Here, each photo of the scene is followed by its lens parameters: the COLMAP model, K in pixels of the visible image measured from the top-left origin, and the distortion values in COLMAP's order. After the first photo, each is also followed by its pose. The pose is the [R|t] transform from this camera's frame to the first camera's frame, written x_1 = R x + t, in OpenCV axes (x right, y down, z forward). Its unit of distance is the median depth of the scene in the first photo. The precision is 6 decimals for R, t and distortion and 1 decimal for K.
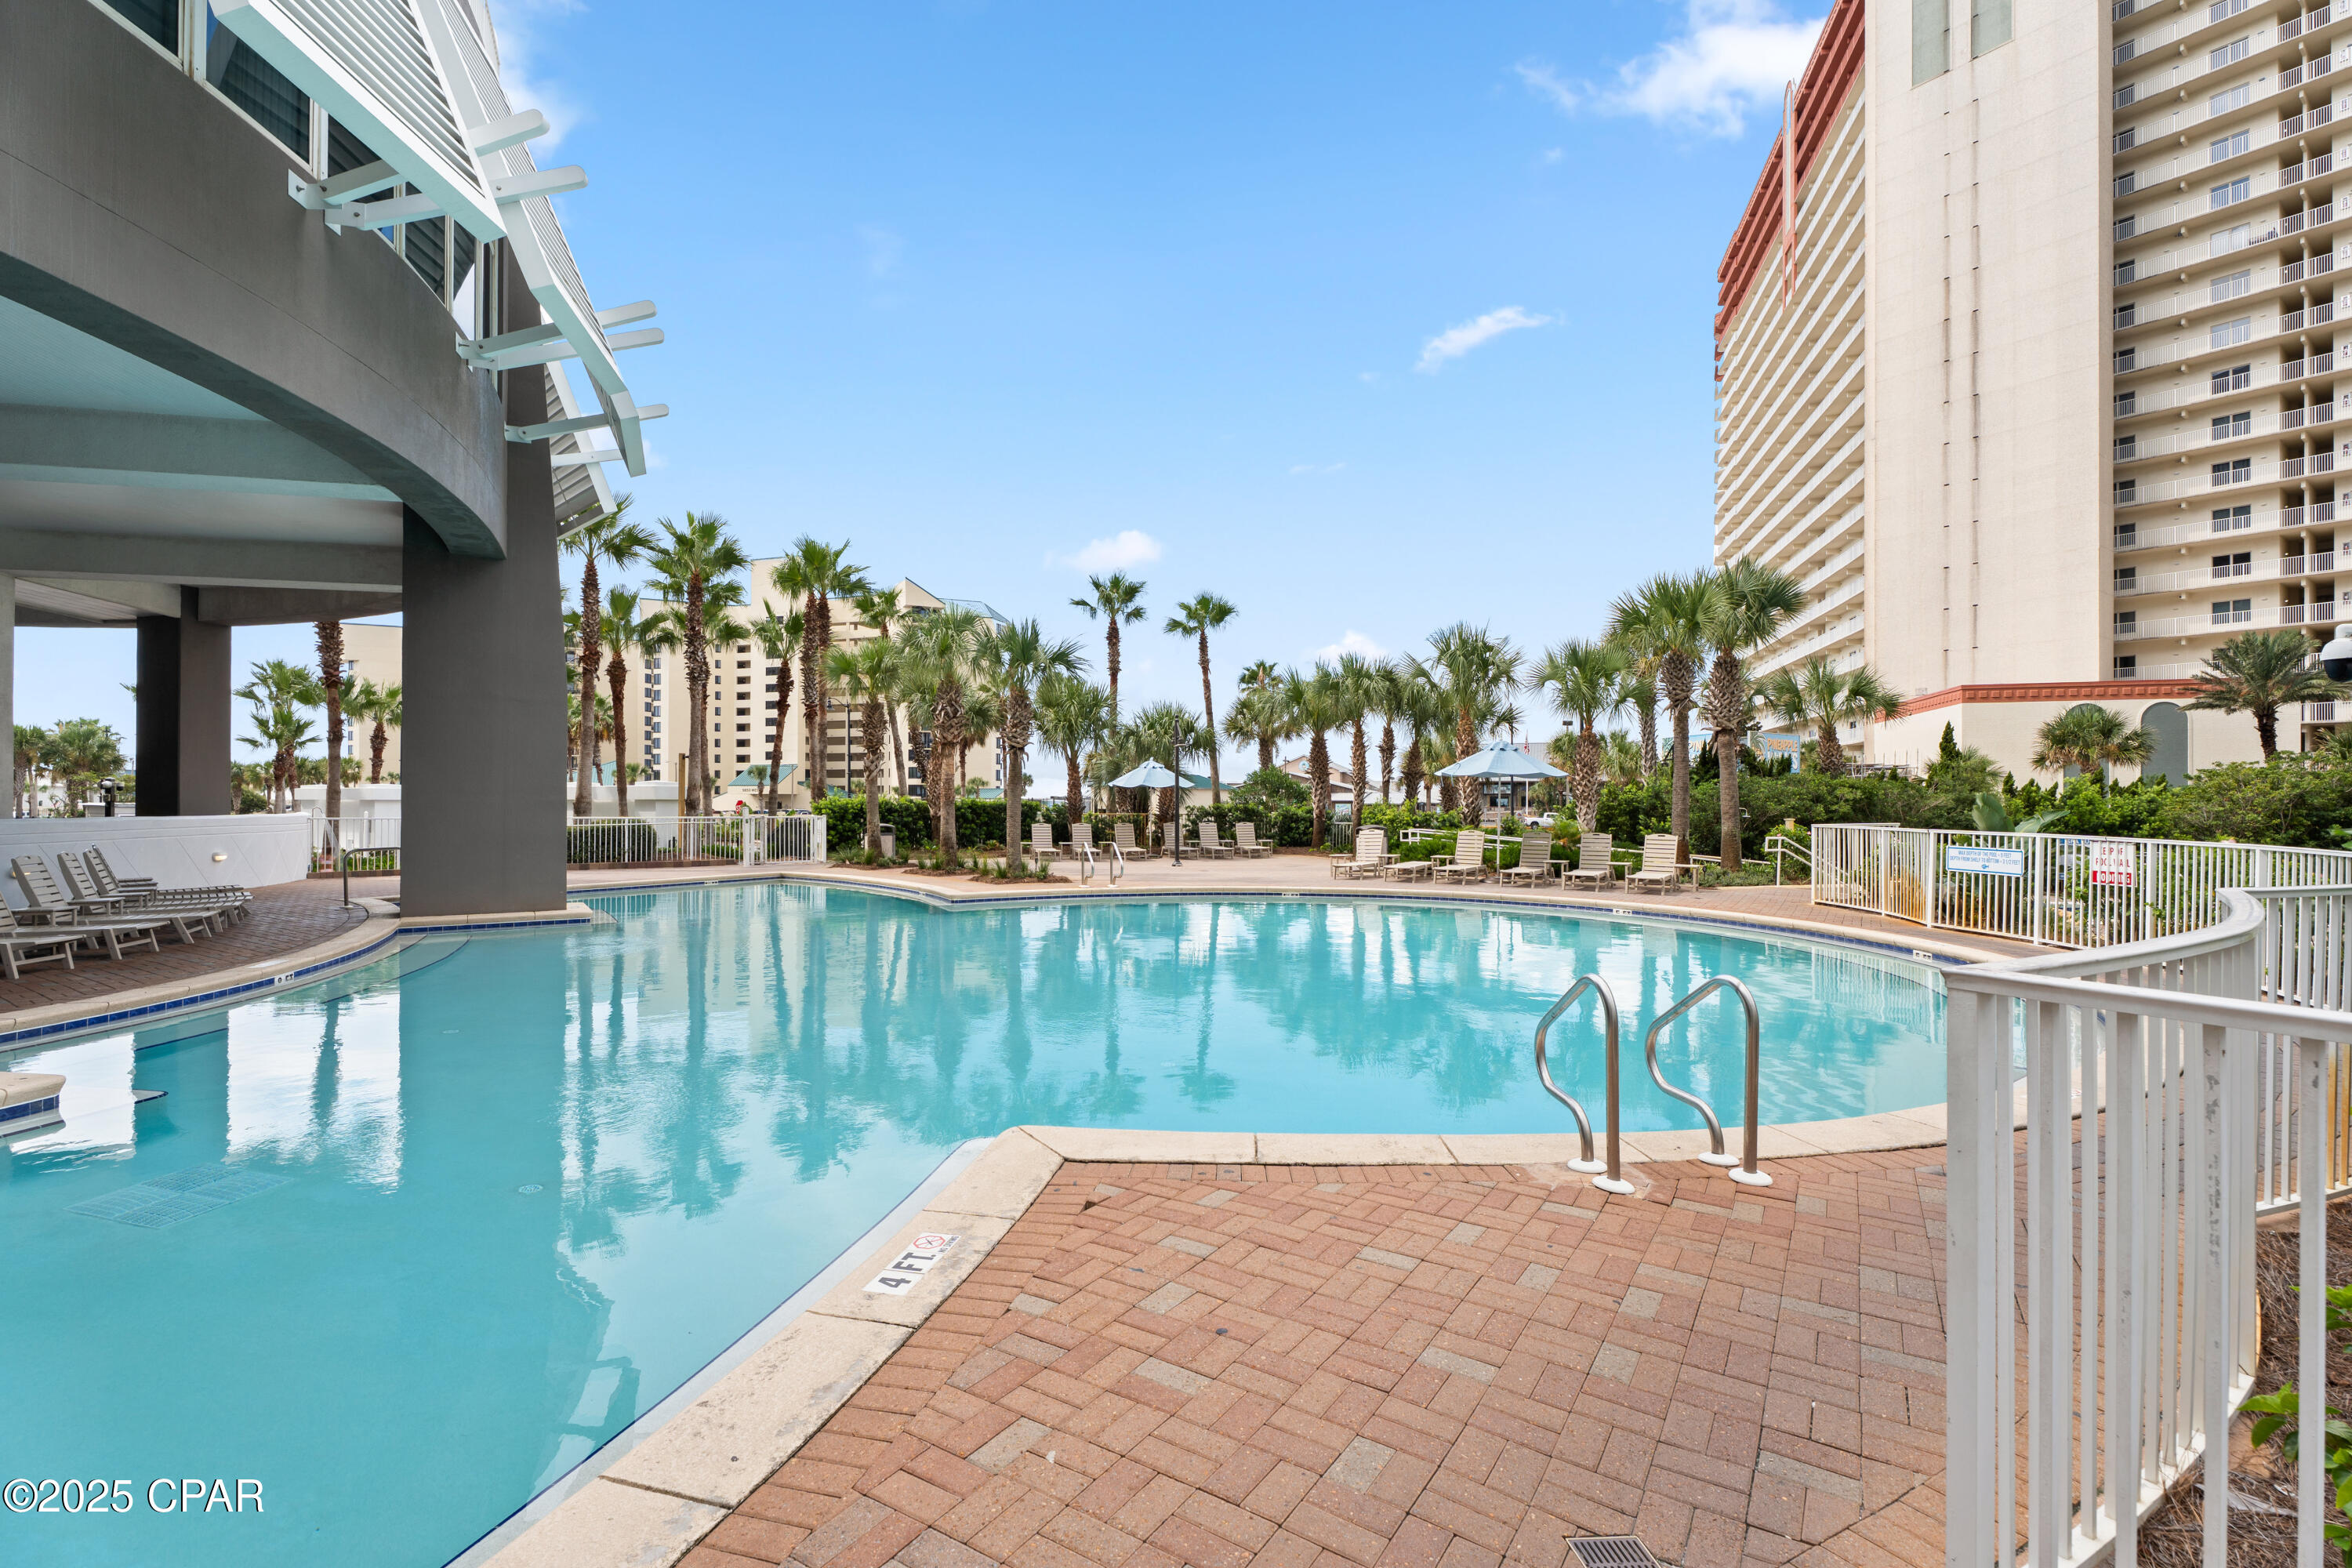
lens RADIAL K [[1040.2, 0, 1176.0], [0, 1040.2, 784.0], [0, 0, 1]] dist [0.014874, -0.005856]
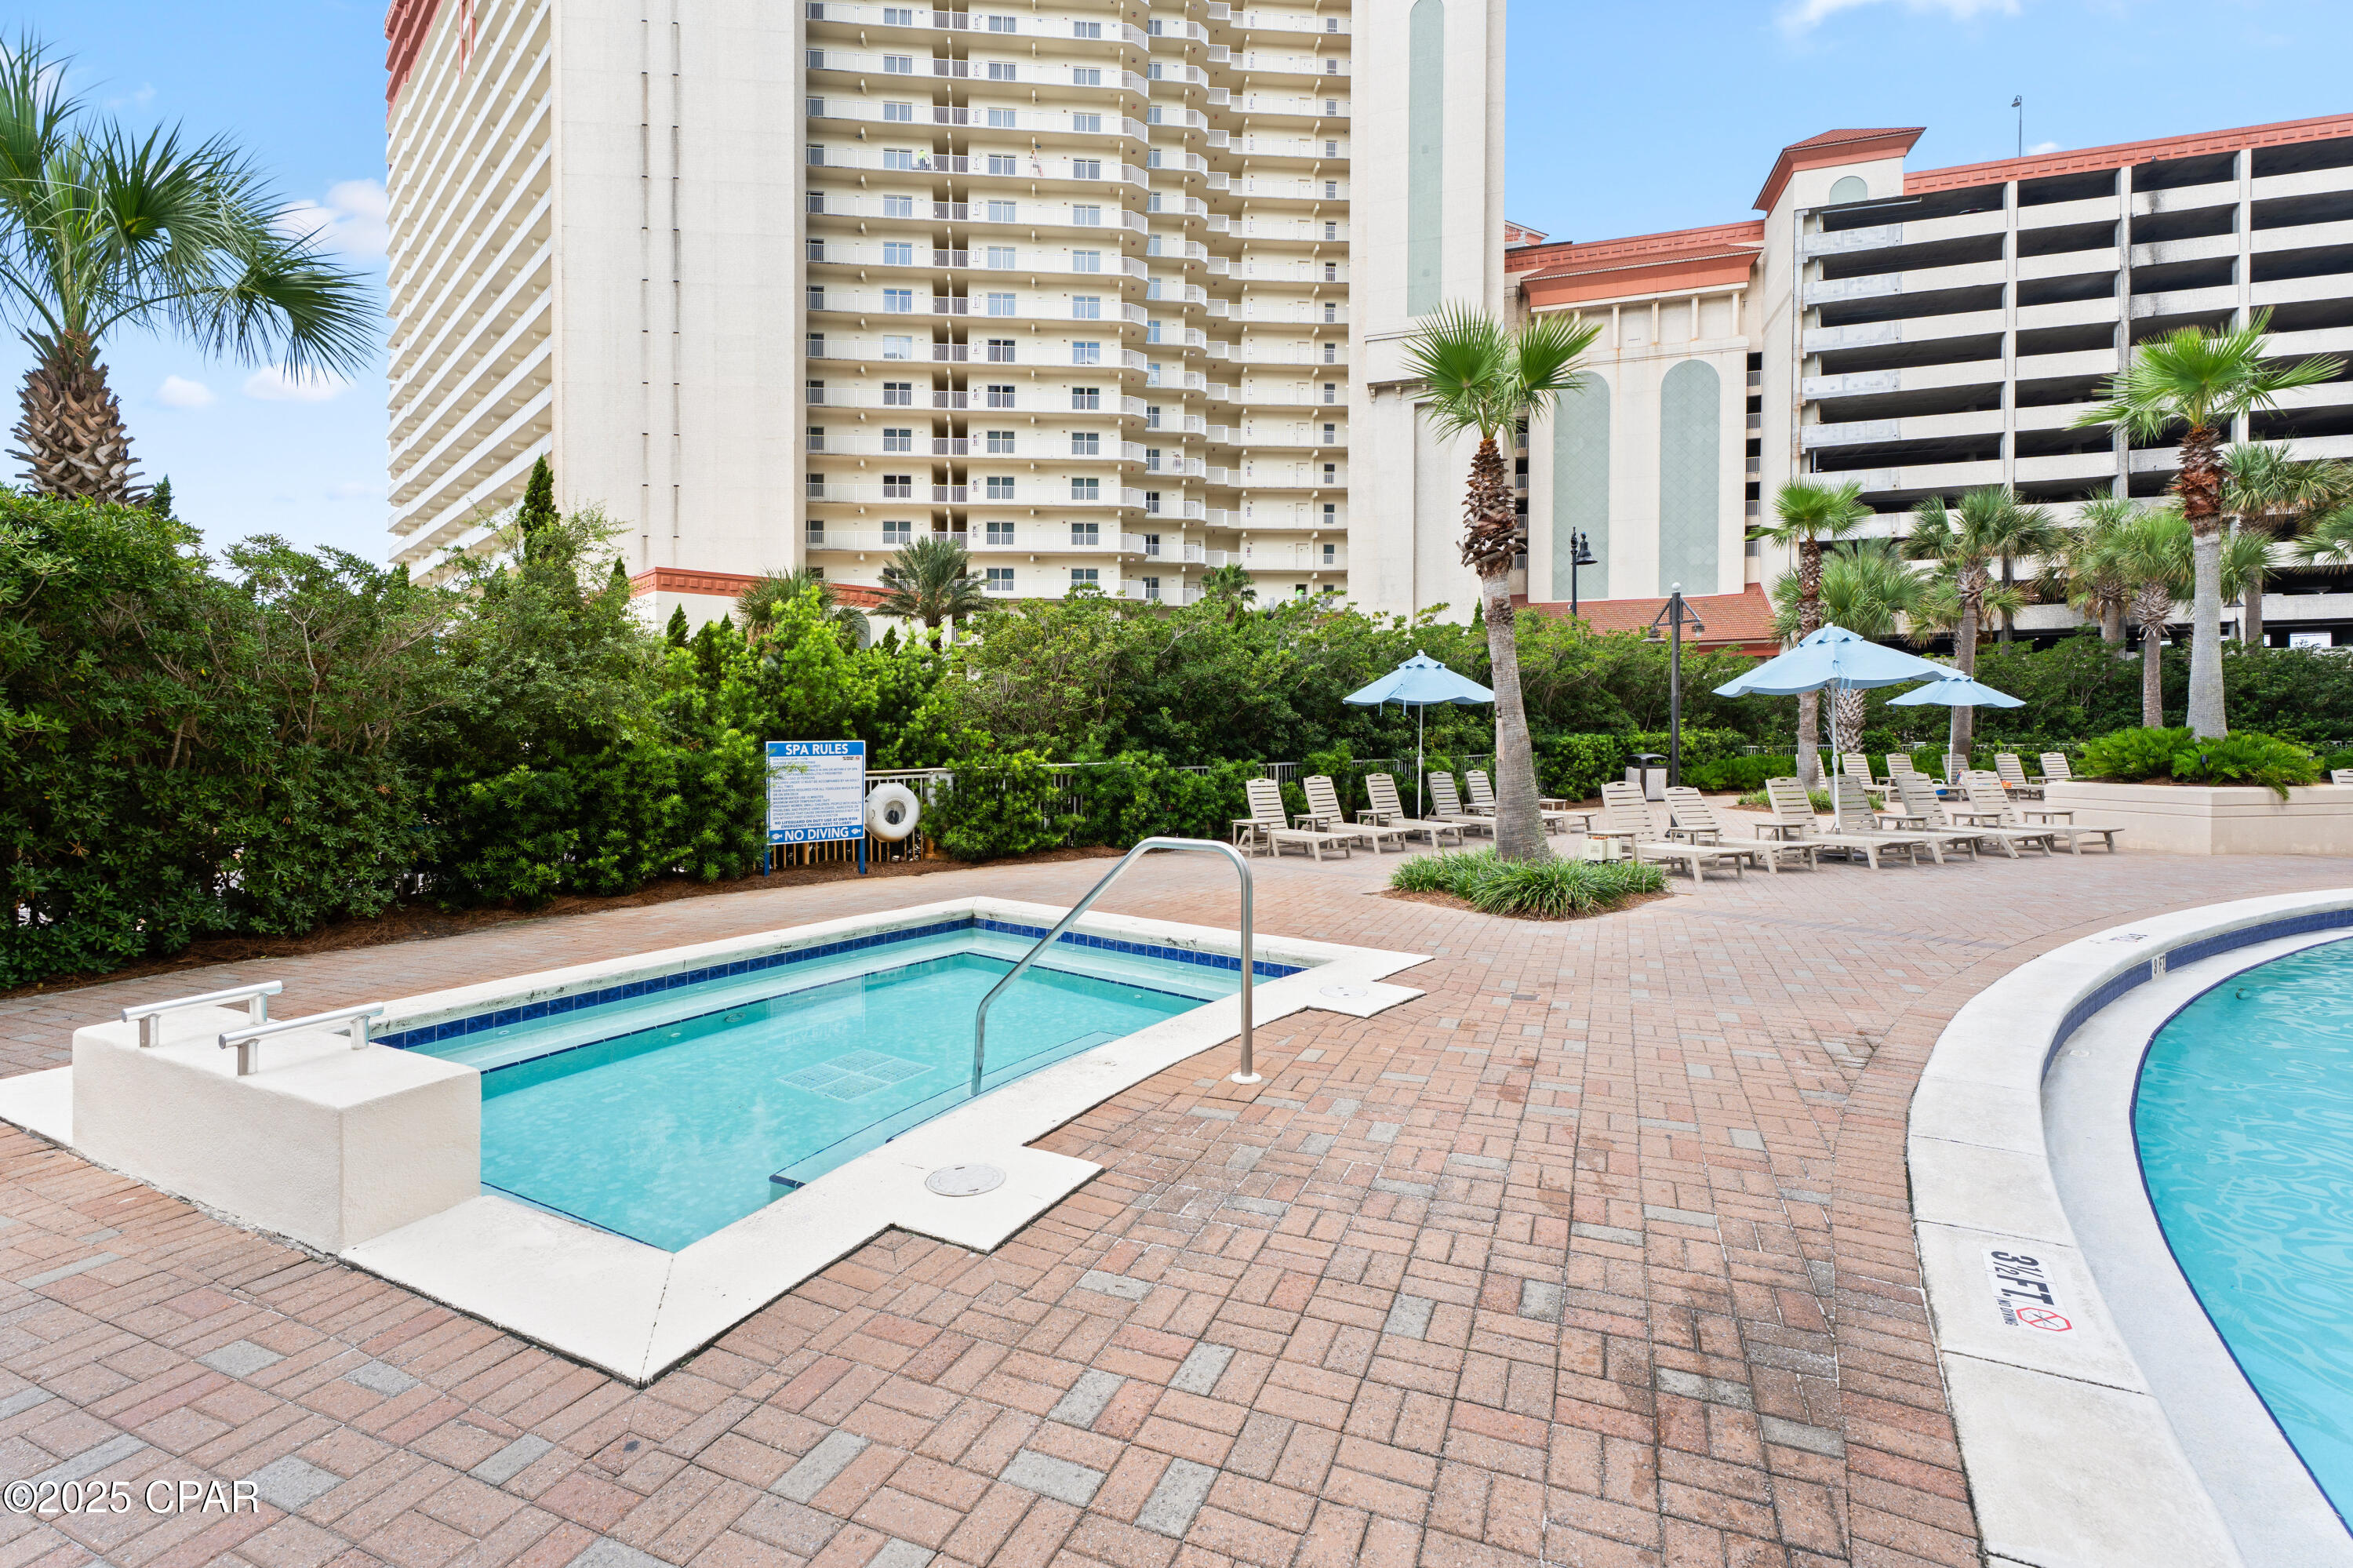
lens RADIAL K [[1034.2, 0, 1170.7], [0, 1034.2, 724.2], [0, 0, 1]] dist [-0.000222, 0.000162]
pose [[0.468538, -0.001430, 0.883442, 0.268093], [-0.002221, 0.999994, 0.002796, 0.020821], [-0.883441, -0.003273, 0.468532, 0.323963]]
